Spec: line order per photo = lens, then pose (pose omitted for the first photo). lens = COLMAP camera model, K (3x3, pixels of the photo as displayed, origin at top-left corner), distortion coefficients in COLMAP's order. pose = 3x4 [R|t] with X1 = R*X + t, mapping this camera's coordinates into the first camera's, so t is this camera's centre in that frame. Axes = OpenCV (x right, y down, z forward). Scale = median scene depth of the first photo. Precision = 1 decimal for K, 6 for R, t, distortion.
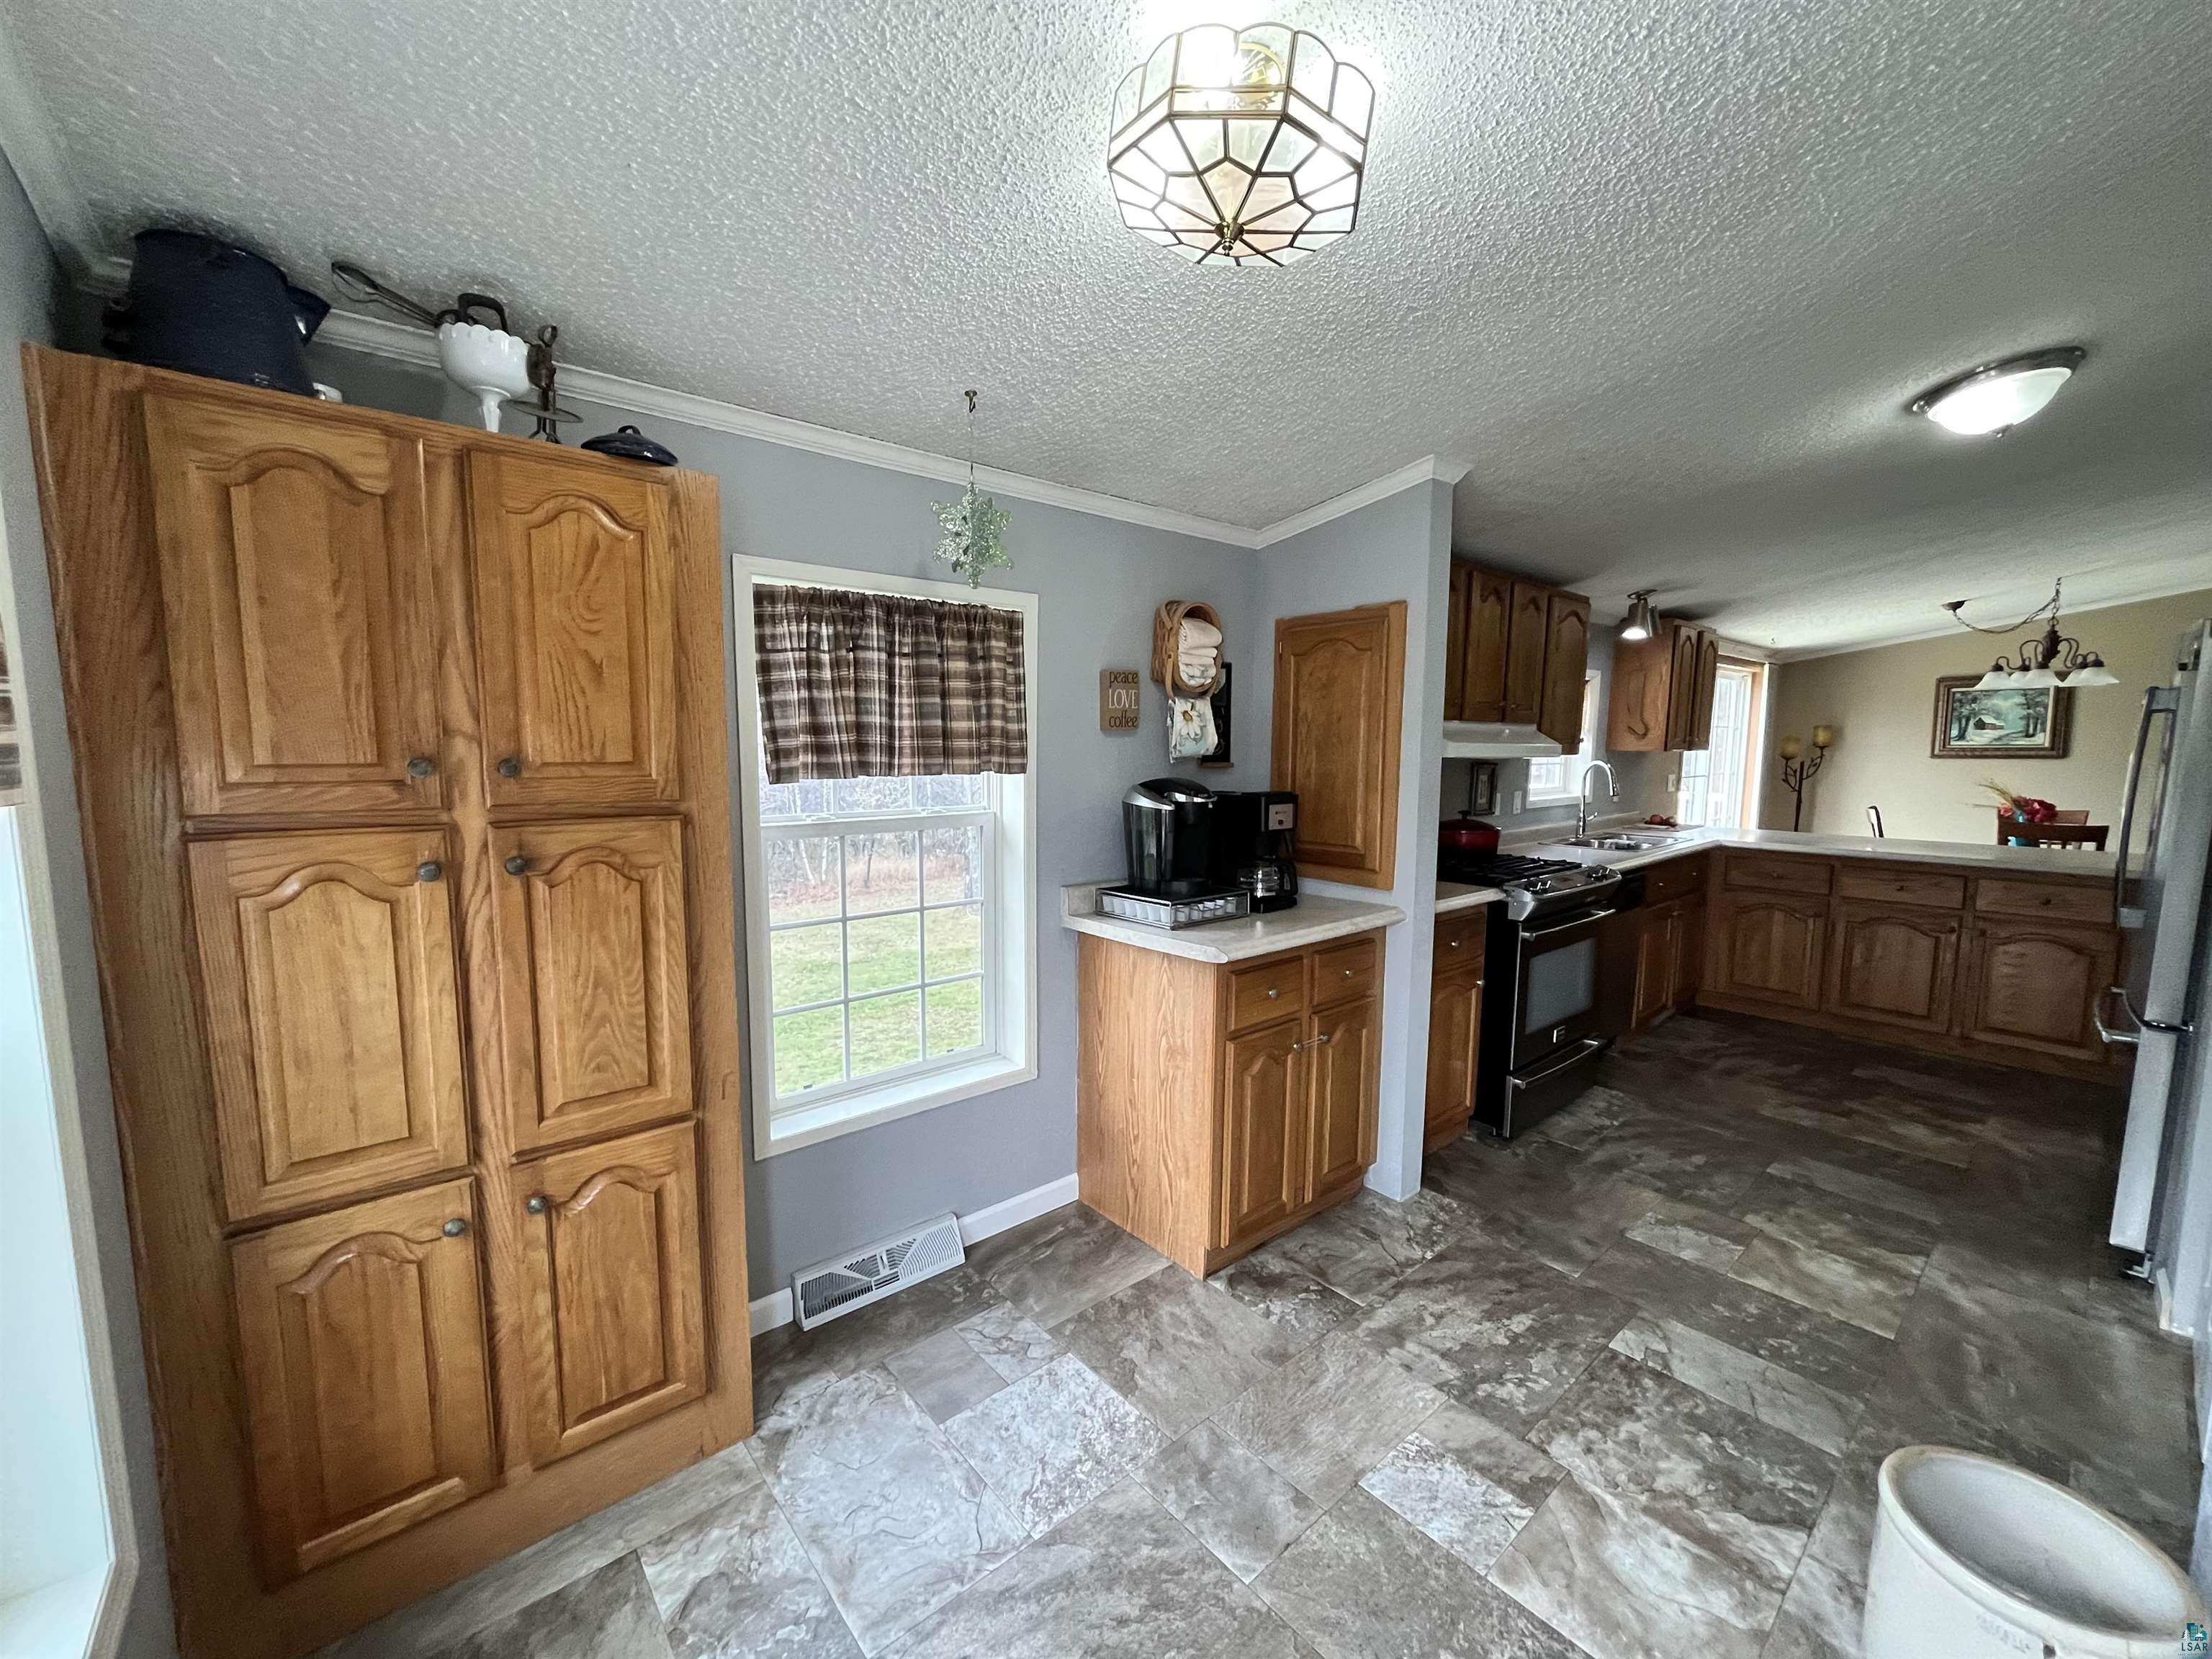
lens RADIAL K [[888.4, 0, 1106.2], [0, 888.4, 832.8], [0, 0, 1]] dist [-0.002774, -0.000636]
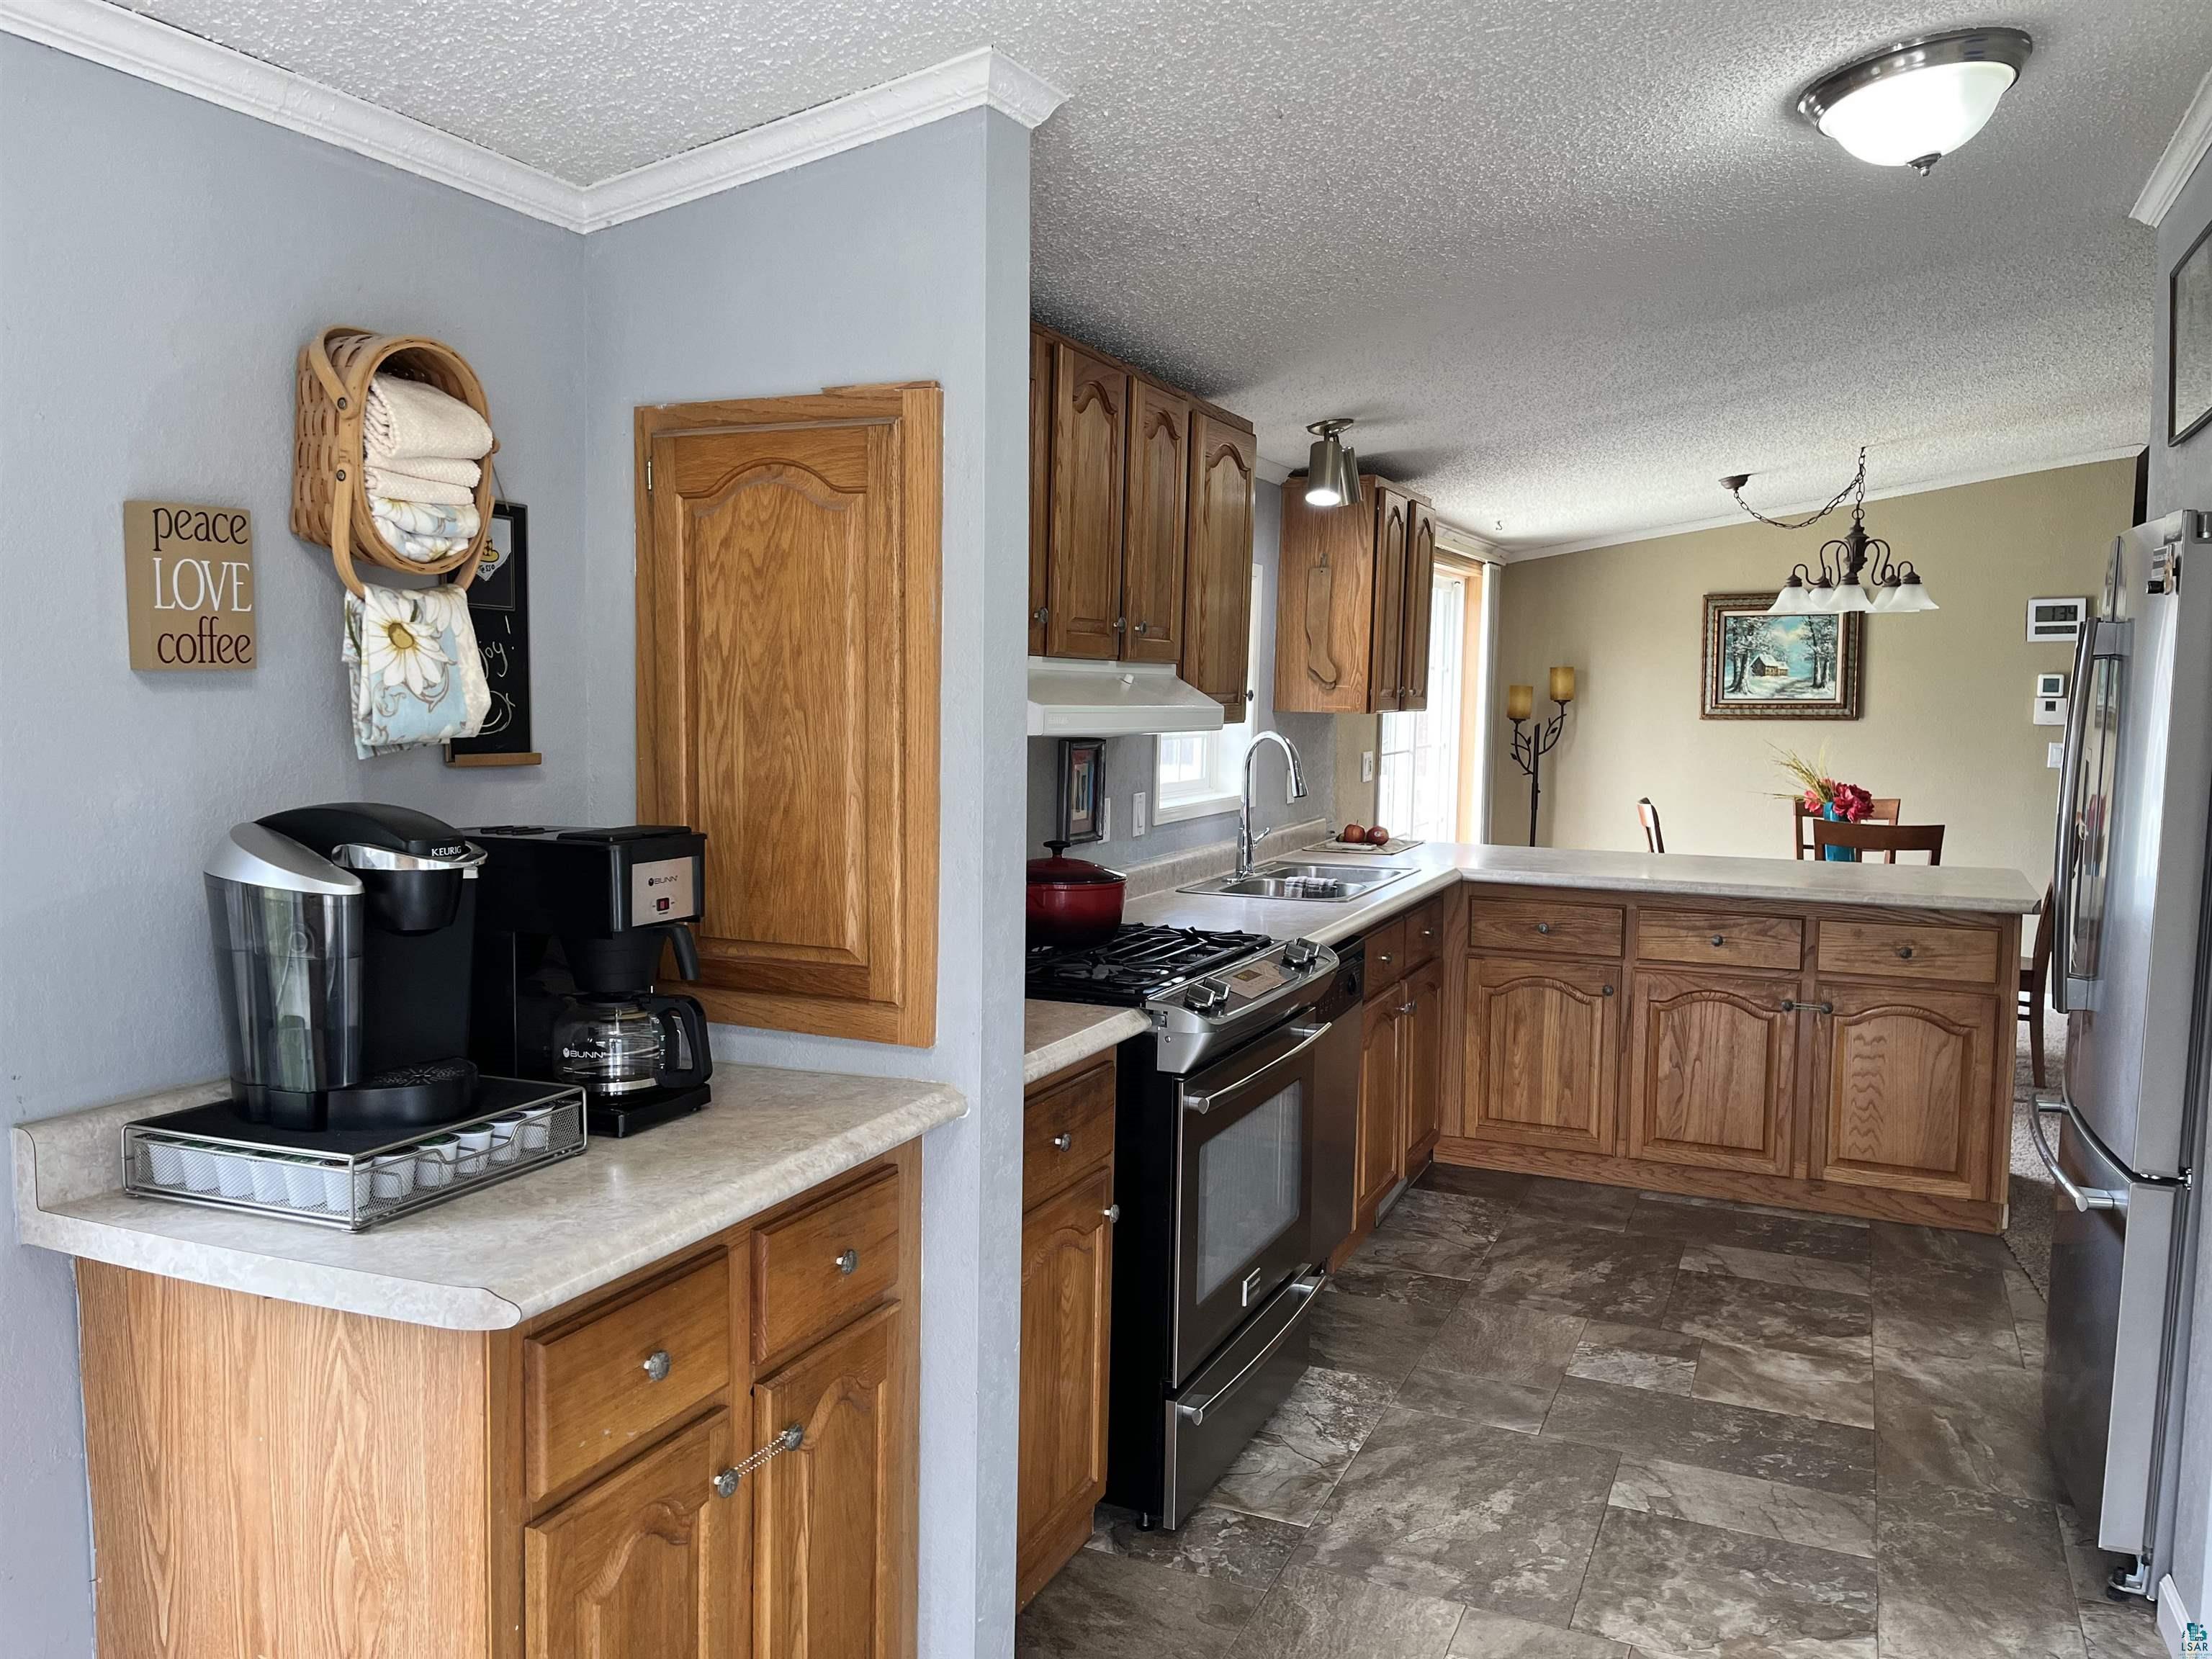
lens RADIAL K [[1696.3, 0, 1138.2], [0, 1696.3, 829.4], [0, 0, 1]] dist [0.069977, -0.093740]
pose [[0.896457, -0.030255, 0.442096, 0.041020], [0.037024, 0.999292, -0.006688, -0.027749], [-0.441580, 0.022364, 0.896943, 0.177115]]
